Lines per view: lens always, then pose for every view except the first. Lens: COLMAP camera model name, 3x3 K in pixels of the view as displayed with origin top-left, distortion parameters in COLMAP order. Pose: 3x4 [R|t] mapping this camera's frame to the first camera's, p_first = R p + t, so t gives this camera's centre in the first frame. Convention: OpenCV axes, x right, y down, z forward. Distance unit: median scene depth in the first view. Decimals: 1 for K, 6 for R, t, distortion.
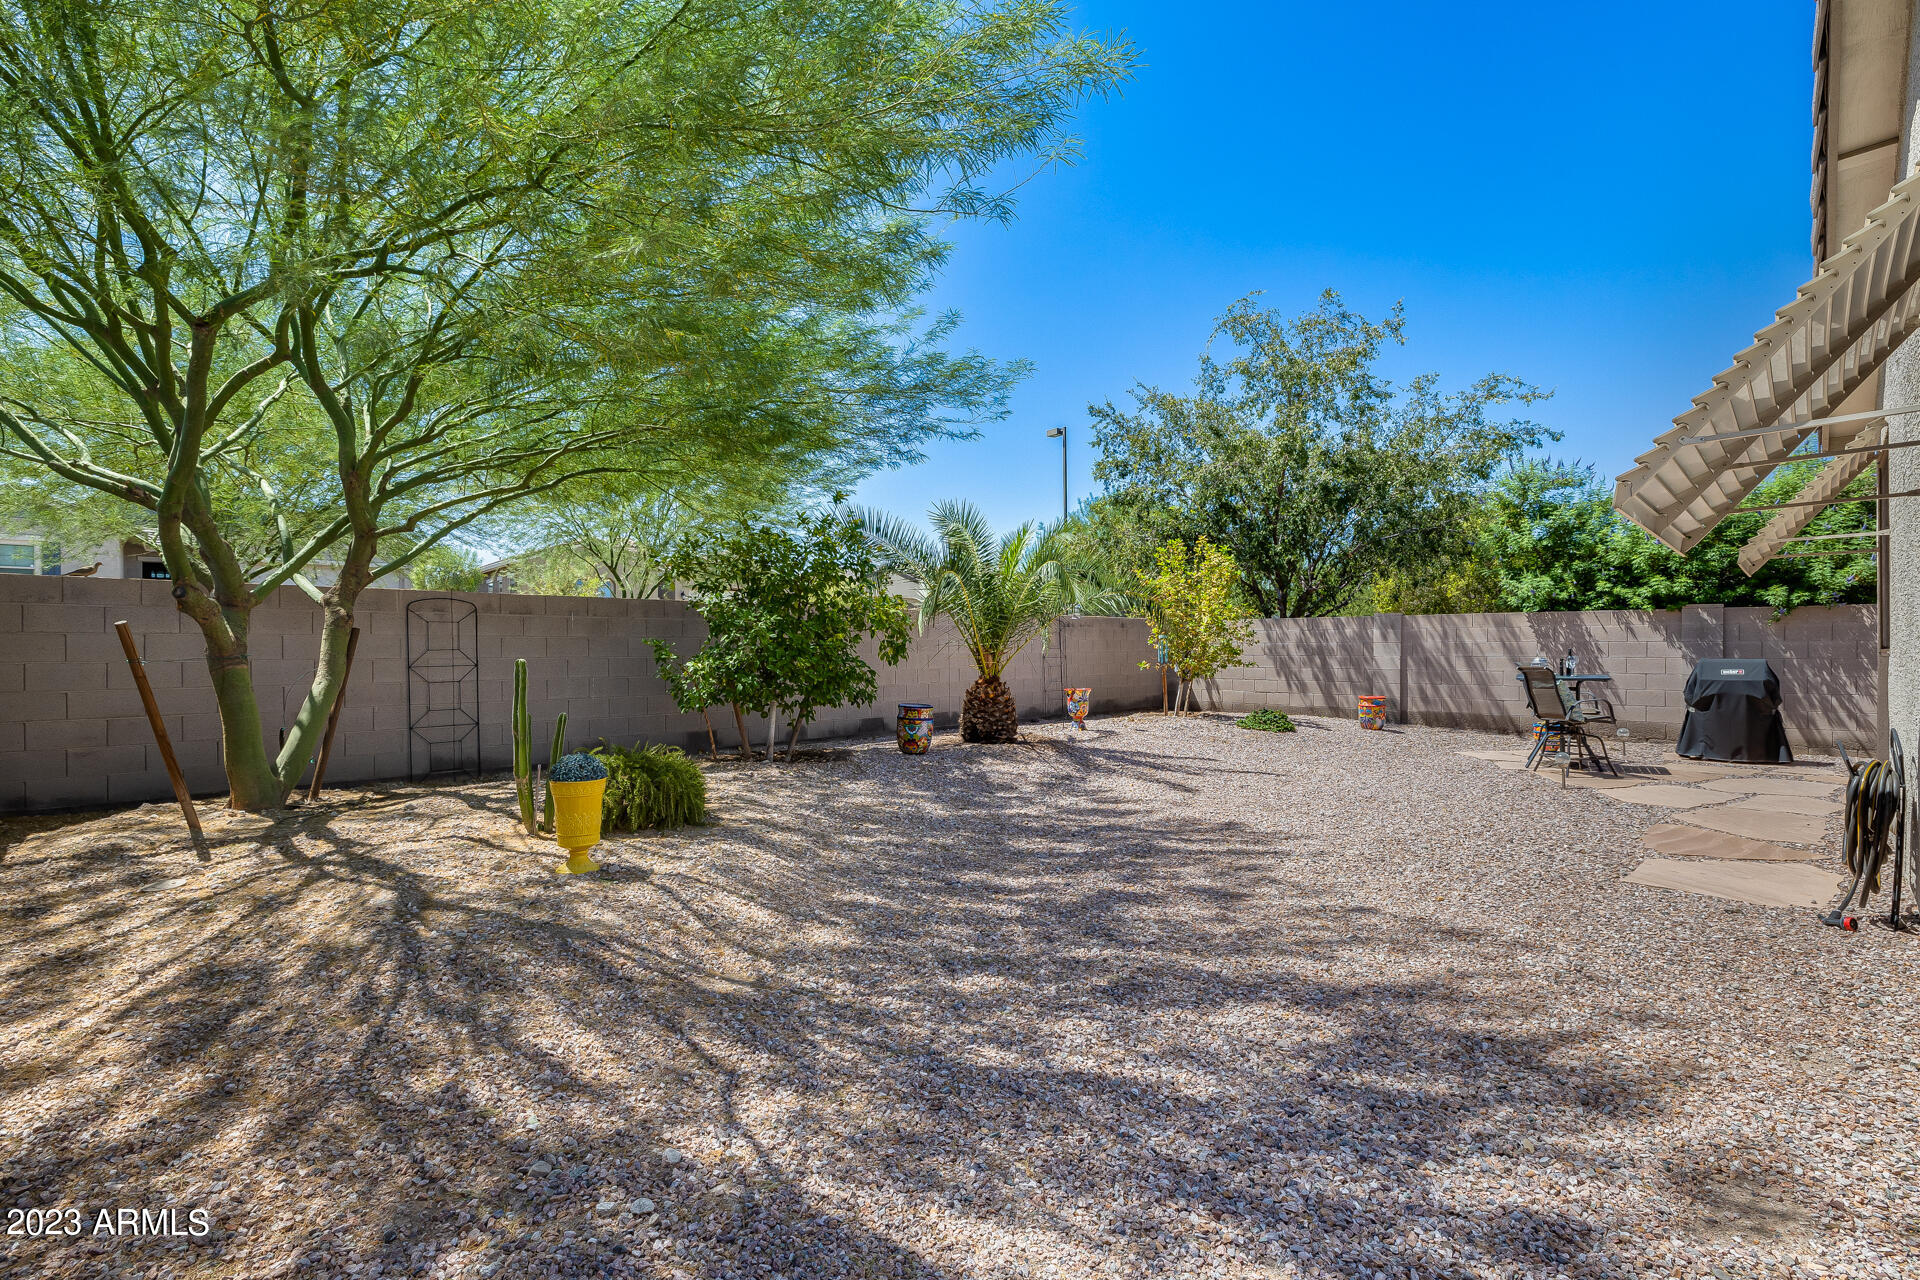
lens RADIAL K [[881.9, 0, 960.0], [0, 881.9, 640.0], [0, 0, 1]] dist [0.000457, 0.000199]
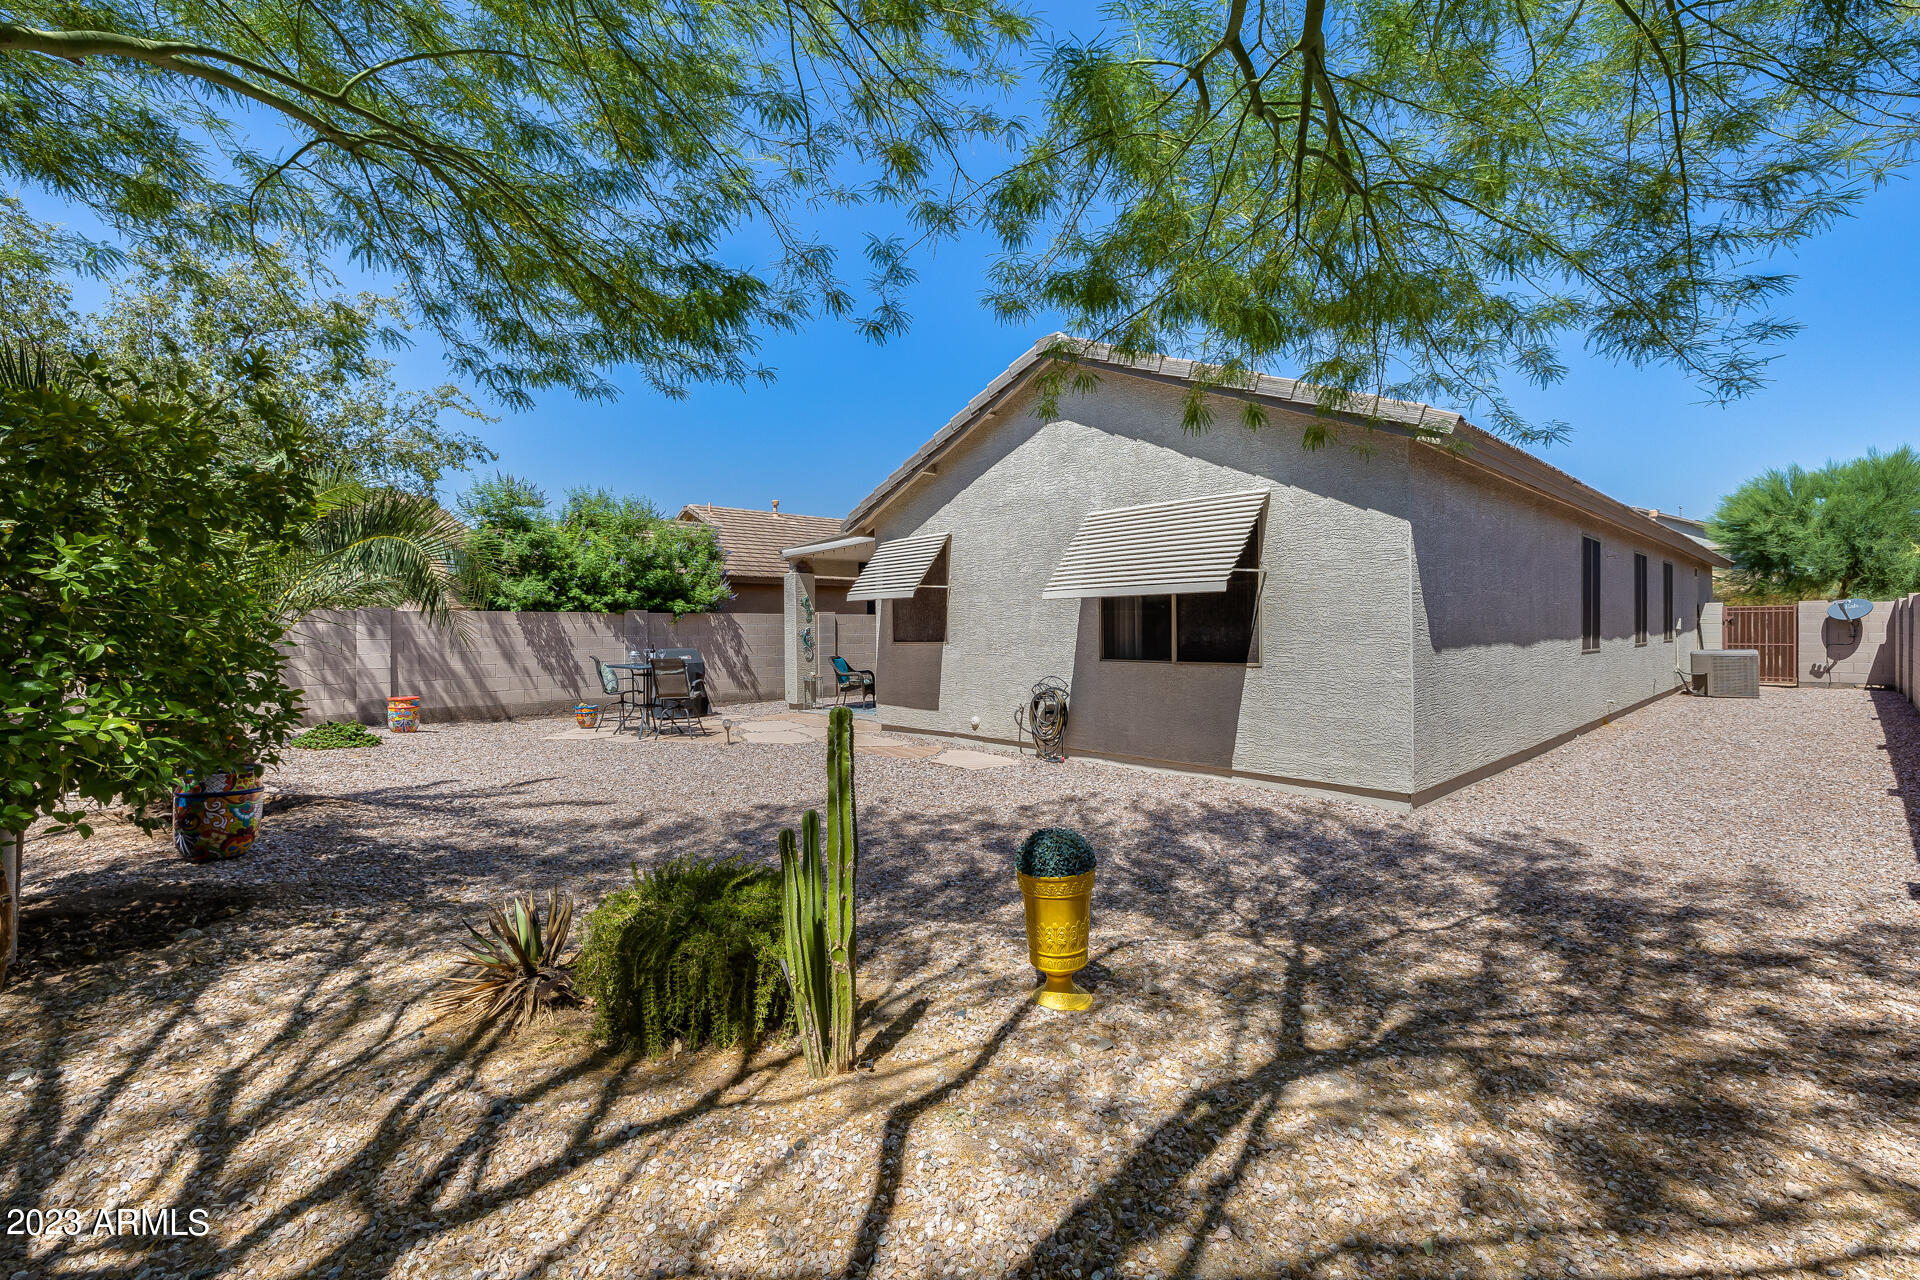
lens RADIAL K [[814.5, 0, 964.2], [0, 814.5, 620.2], [0, 0, 1]] dist [0.000468, -0.000199]
pose [[0.042397, 0.012935, 0.999017, -0.403549], [-0.000618, 0.999916, -0.012920, -0.007472], [-0.999101, -0.000069, 0.042401, 0.400876]]
